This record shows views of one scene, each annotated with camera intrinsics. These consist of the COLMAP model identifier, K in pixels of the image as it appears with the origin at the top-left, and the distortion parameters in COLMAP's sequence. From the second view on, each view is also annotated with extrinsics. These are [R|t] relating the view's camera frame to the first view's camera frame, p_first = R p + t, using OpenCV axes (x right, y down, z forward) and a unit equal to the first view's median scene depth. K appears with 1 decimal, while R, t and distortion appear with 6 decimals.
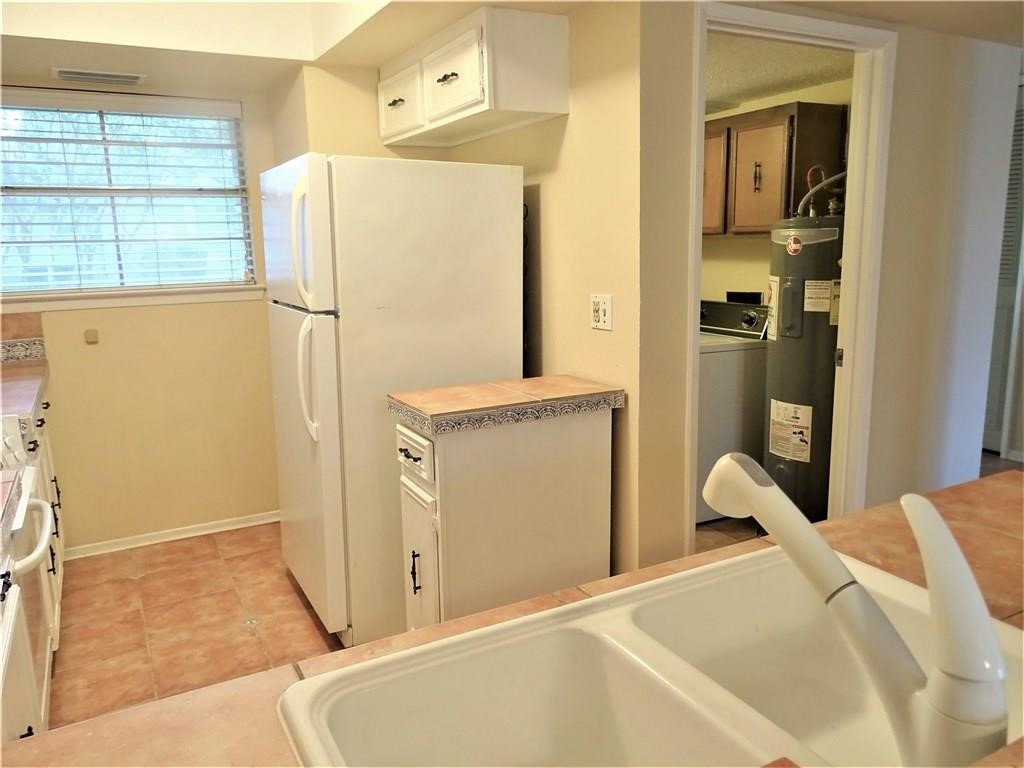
lens RADIAL K [[780.9, 0, 512.8], [0, 780.9, 380.6], [0, 0, 1]] dist [0.011353, 0.006522]
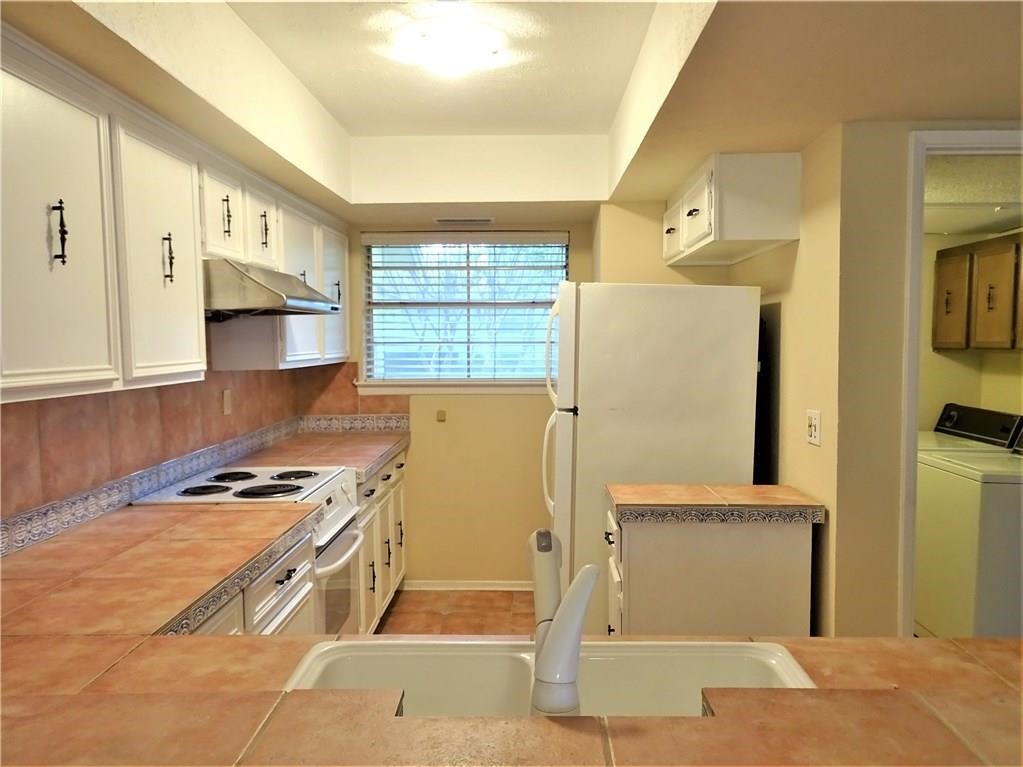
lens RADIAL K [[794.0, 0, 512.5], [0, 794.0, 380.2], [0, 0, 1]] dist [0.022616, -0.011218]
pose [[0.865977, 0.048175, -0.497757, 0.221044], [-0.107467, 0.990022, -0.091148, -0.008844], [0.488399, 0.132425, 0.862514, -0.076756]]
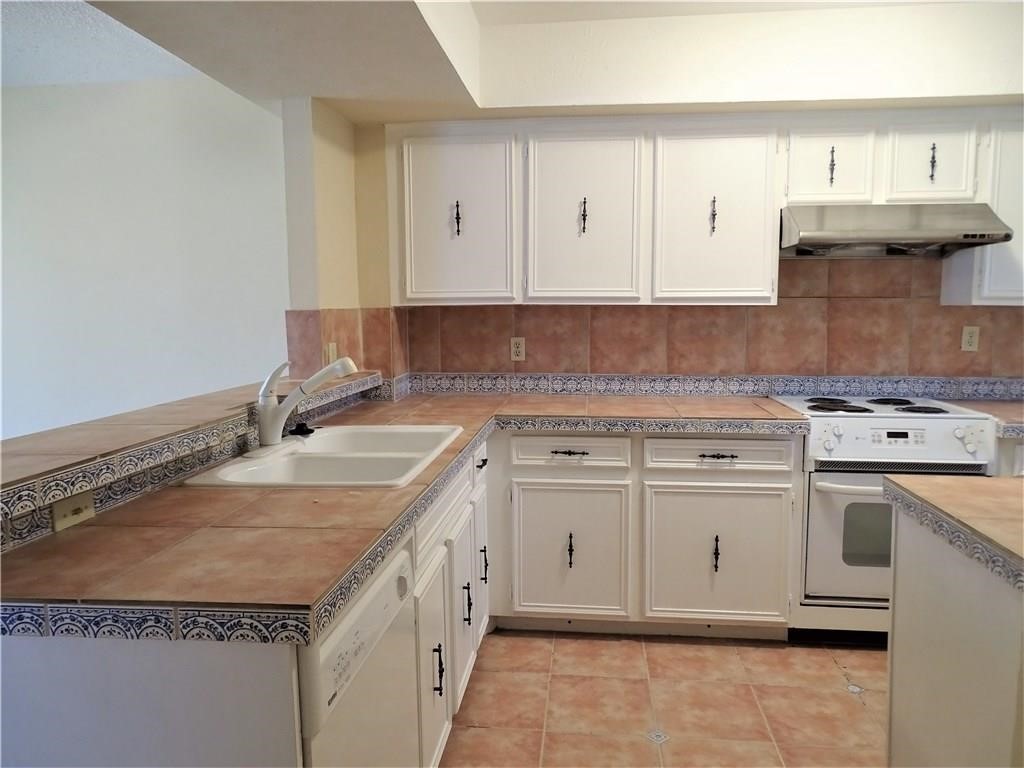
lens RADIAL K [[730.4, 0, 512.7], [0, 730.4, 379.0], [0, 0, 1]] dist [-0.003408, -0.001842]
pose [[-0.569715, 0.118478, -0.813258, 0.507581], [-0.134456, 0.962784, 0.234452, -0.129370], [0.810769, 0.242918, -0.532582, 0.694689]]
